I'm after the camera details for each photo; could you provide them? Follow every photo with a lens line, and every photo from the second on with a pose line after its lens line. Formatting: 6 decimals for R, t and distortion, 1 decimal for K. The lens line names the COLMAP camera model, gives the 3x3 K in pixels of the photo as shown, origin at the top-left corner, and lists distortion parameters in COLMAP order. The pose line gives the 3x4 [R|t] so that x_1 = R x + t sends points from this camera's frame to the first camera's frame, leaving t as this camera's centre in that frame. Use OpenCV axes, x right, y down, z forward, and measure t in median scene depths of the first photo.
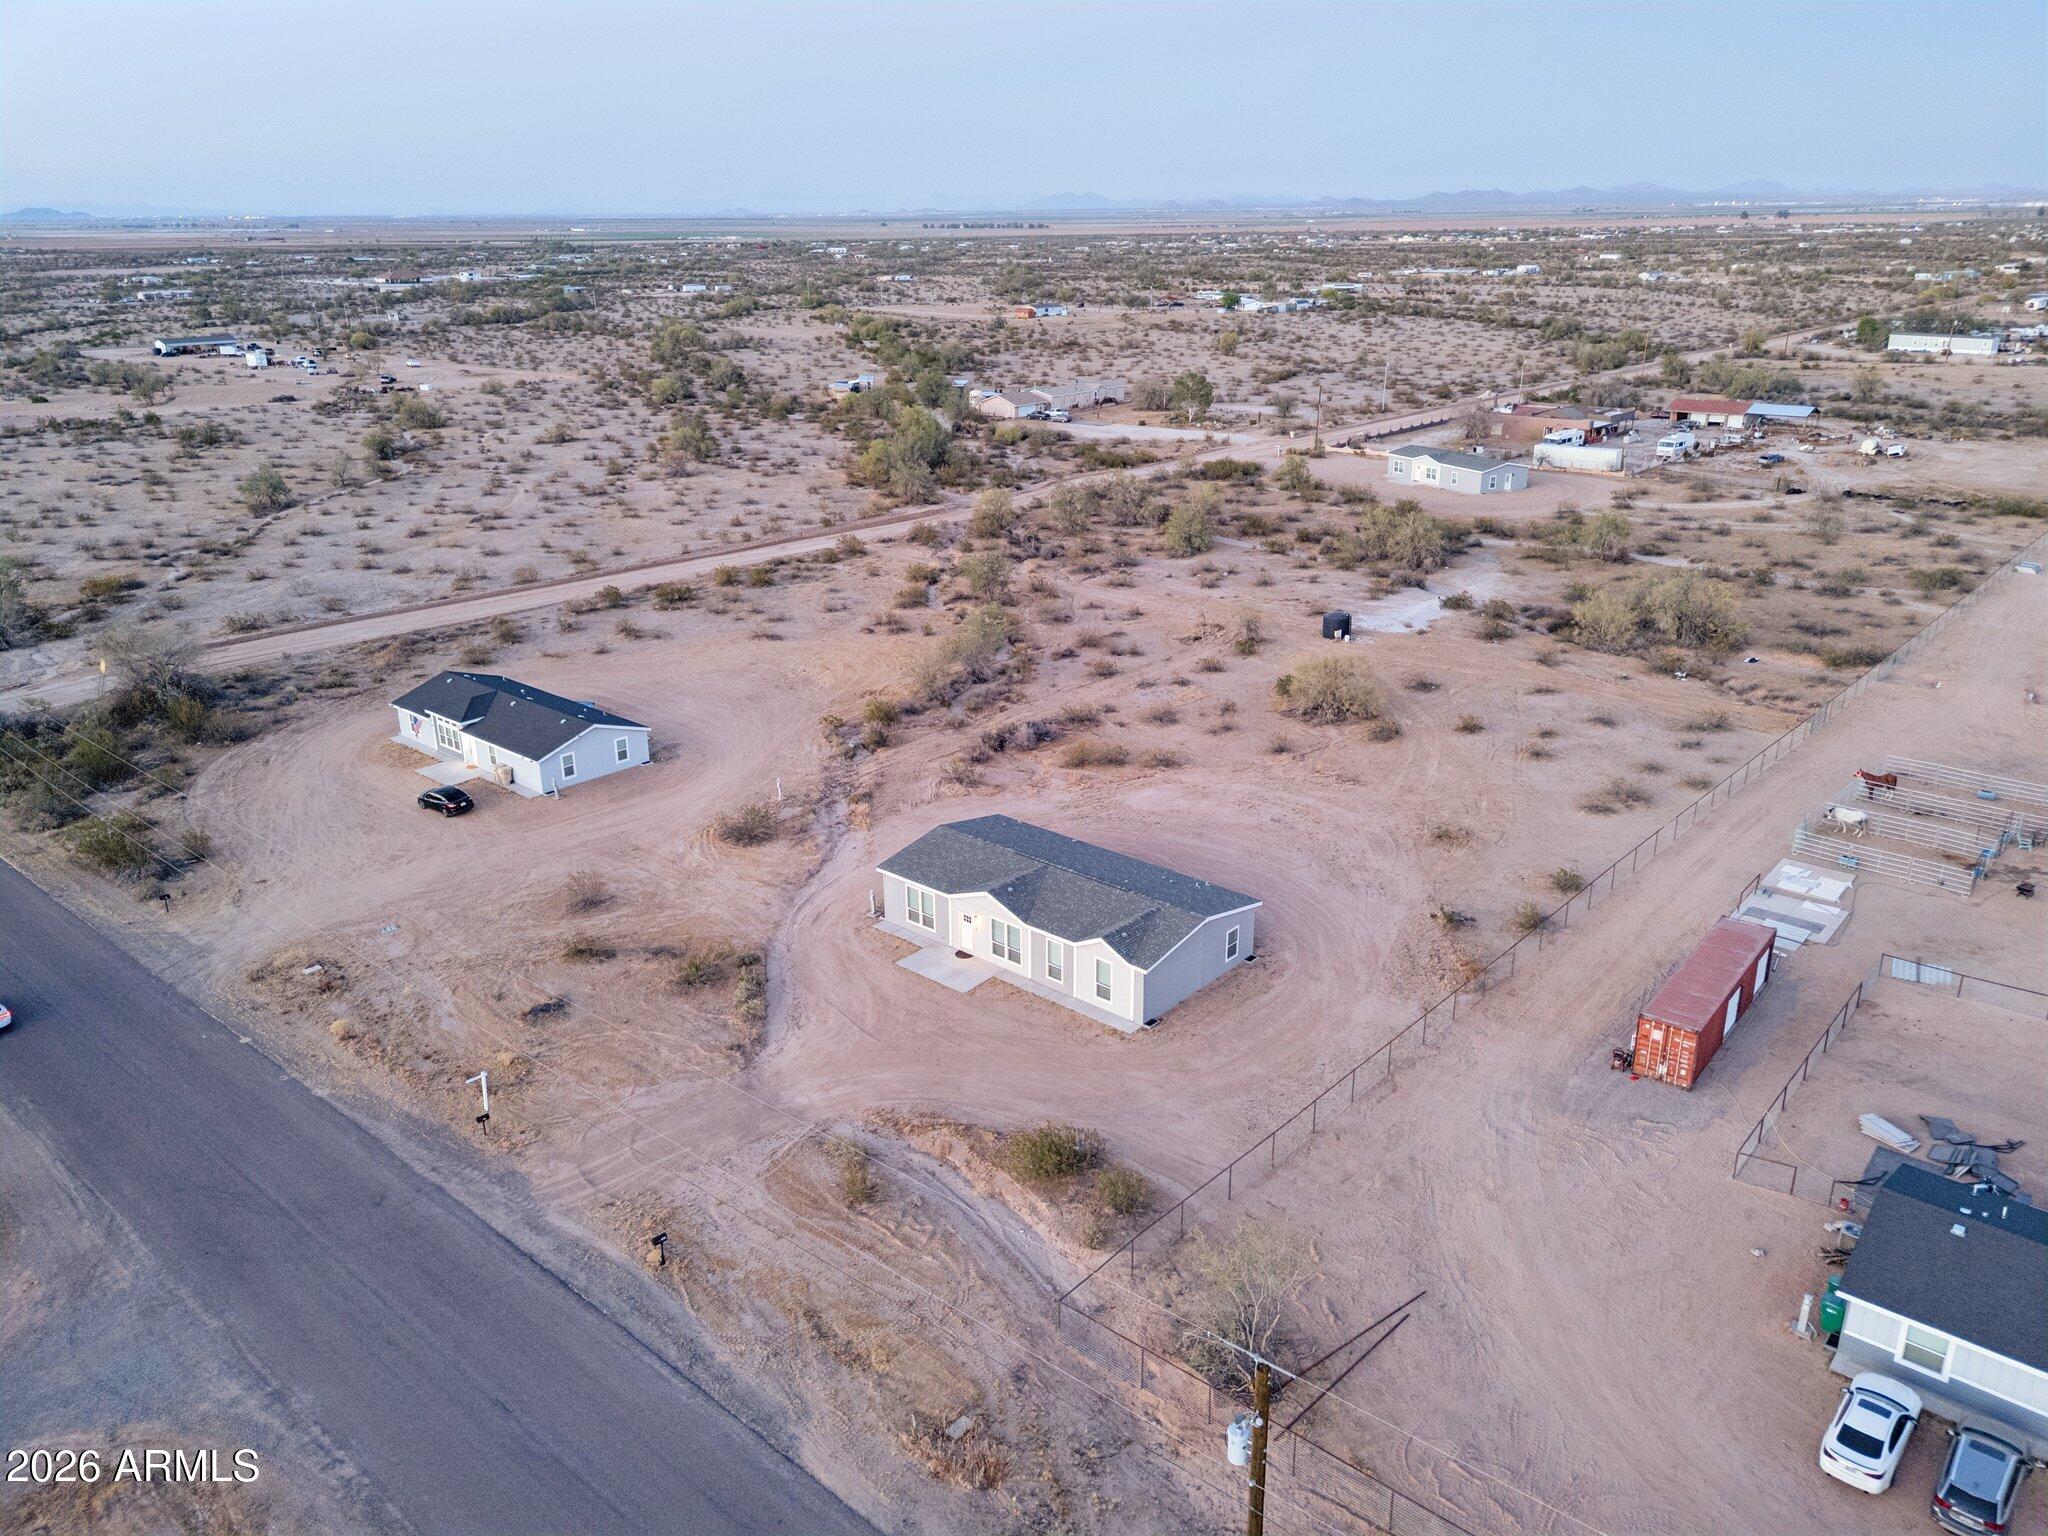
lens RADIAL K [[1502.2, 0, 1023.2], [0, 1502.2, 766.5], [0, 0, 1]] dist [0.075179, -0.065317]
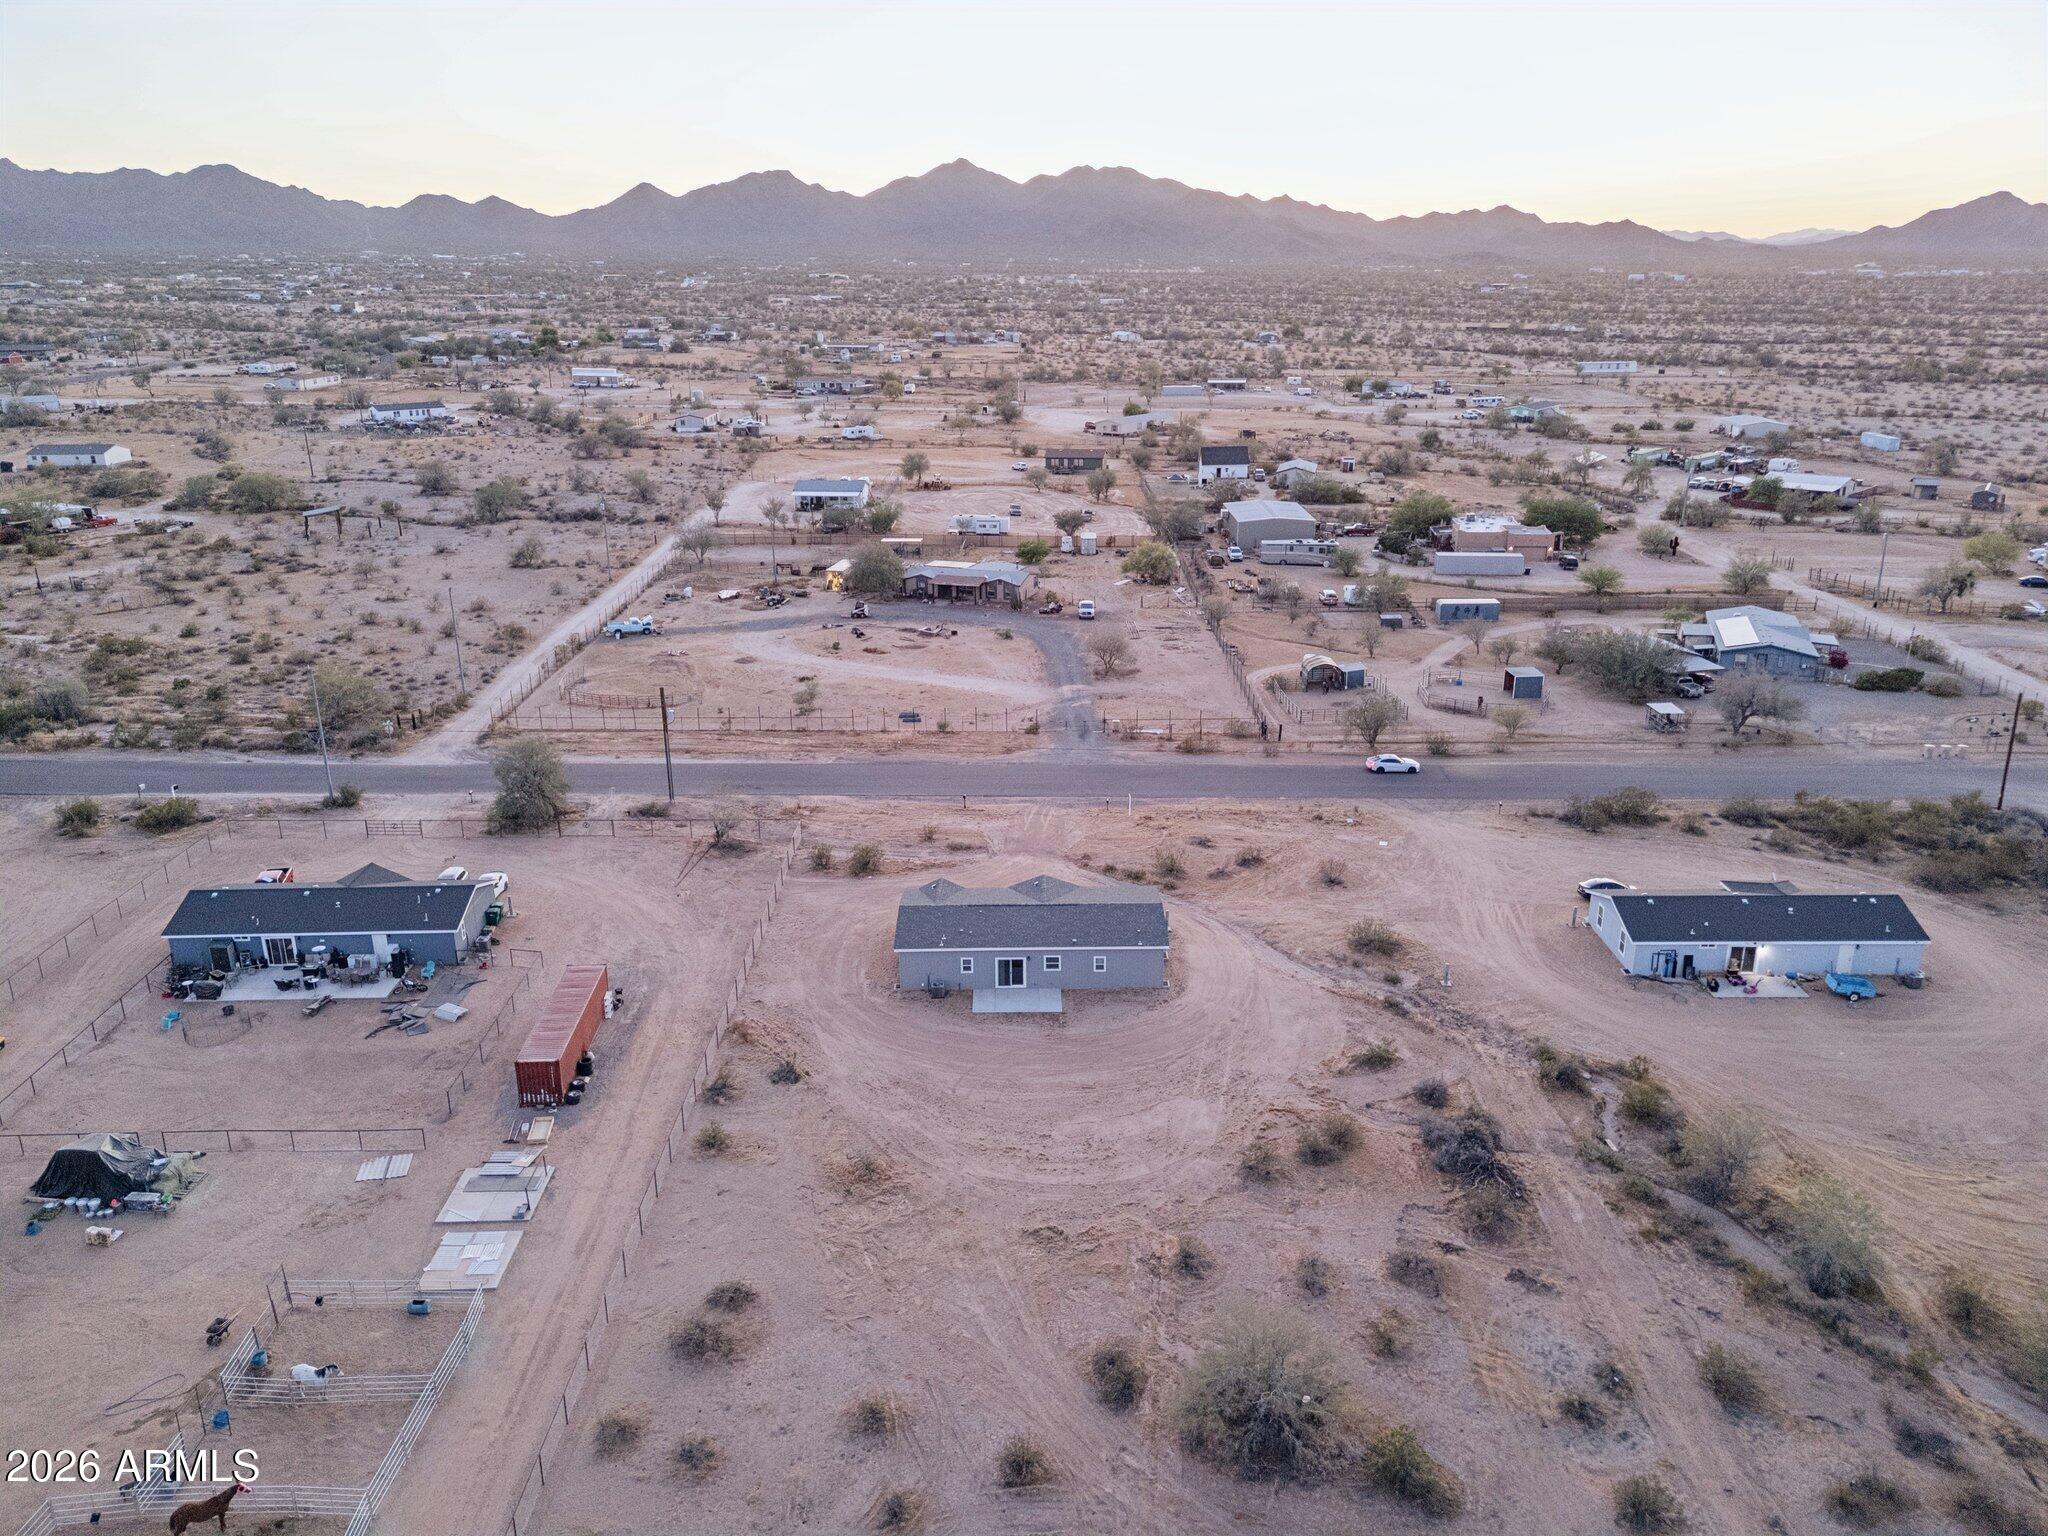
lens RADIAL K [[1502.2, 0, 1028.1], [0, 1502.2, 776.7], [0, 0, 1]] dist [0.075179, -0.065317]
pose [[-0.747562, 0.231548, -0.622524, 0.642909], [-0.216807, 0.800856, 0.558233, -0.591433], [0.627810, 0.552282, -0.548488, 1.296269]]
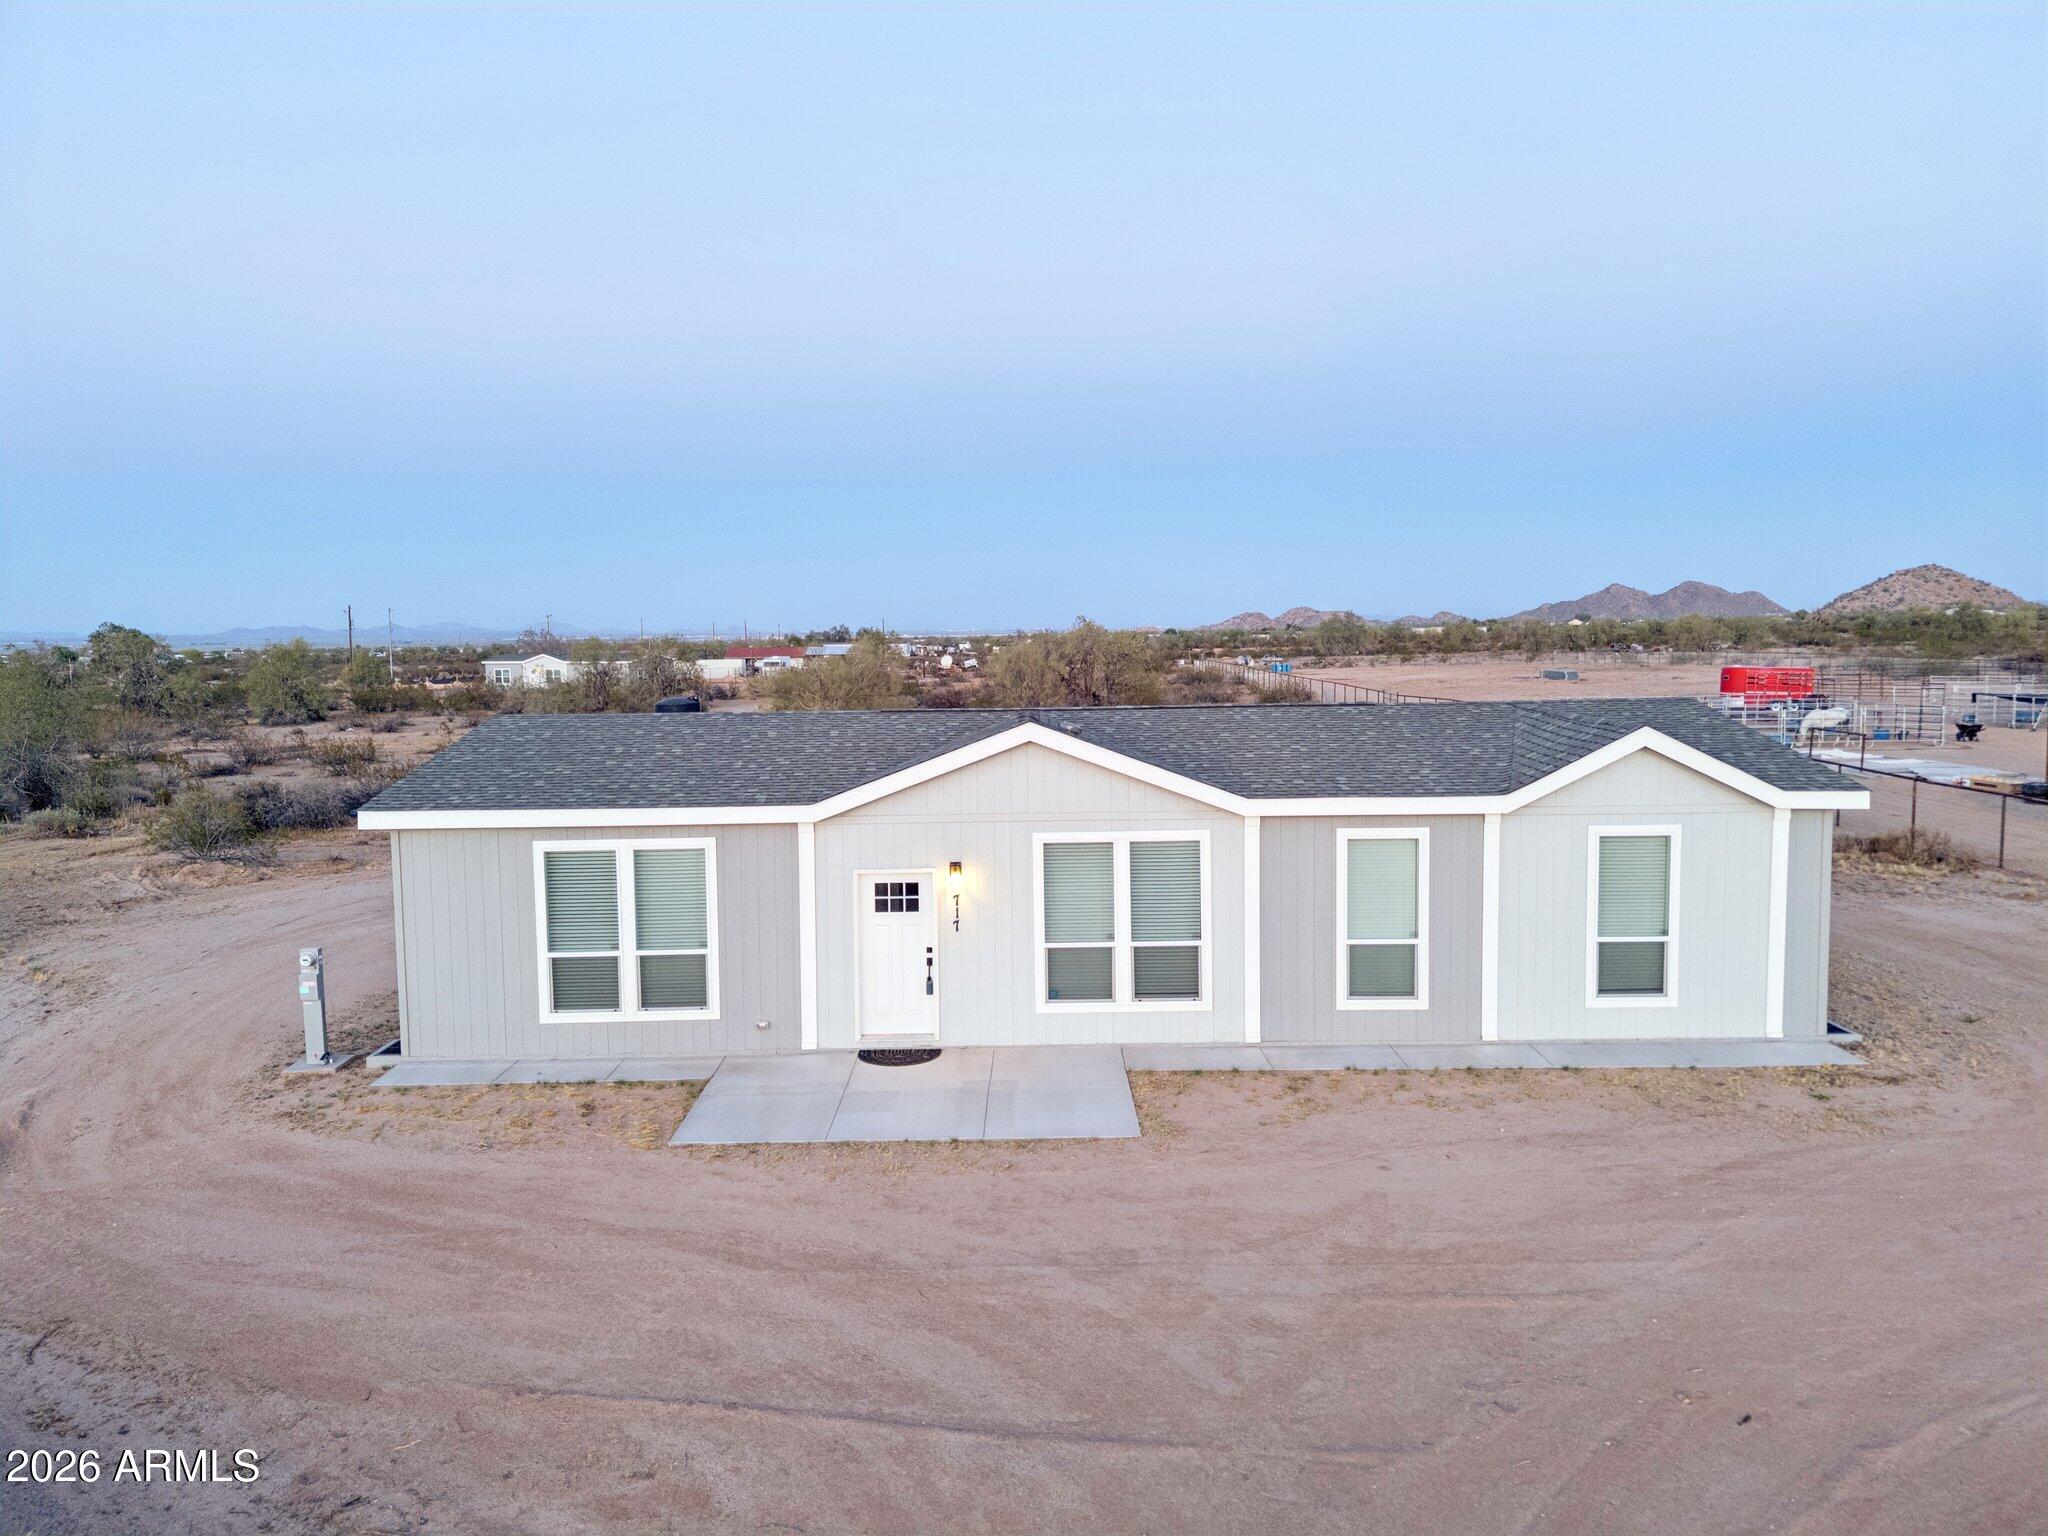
lens RADIAL K [[1502.2, 0, 1027.8], [0, 1502.2, 775.3], [0, 0, 1]] dist [0.075179, -0.065317]
pose [[0.747962, -0.065870, 0.660465, -0.138531], [0.237805, 0.955600, -0.174004, 0.100310], [-0.619678, 0.287210, 0.730417, 0.622642]]
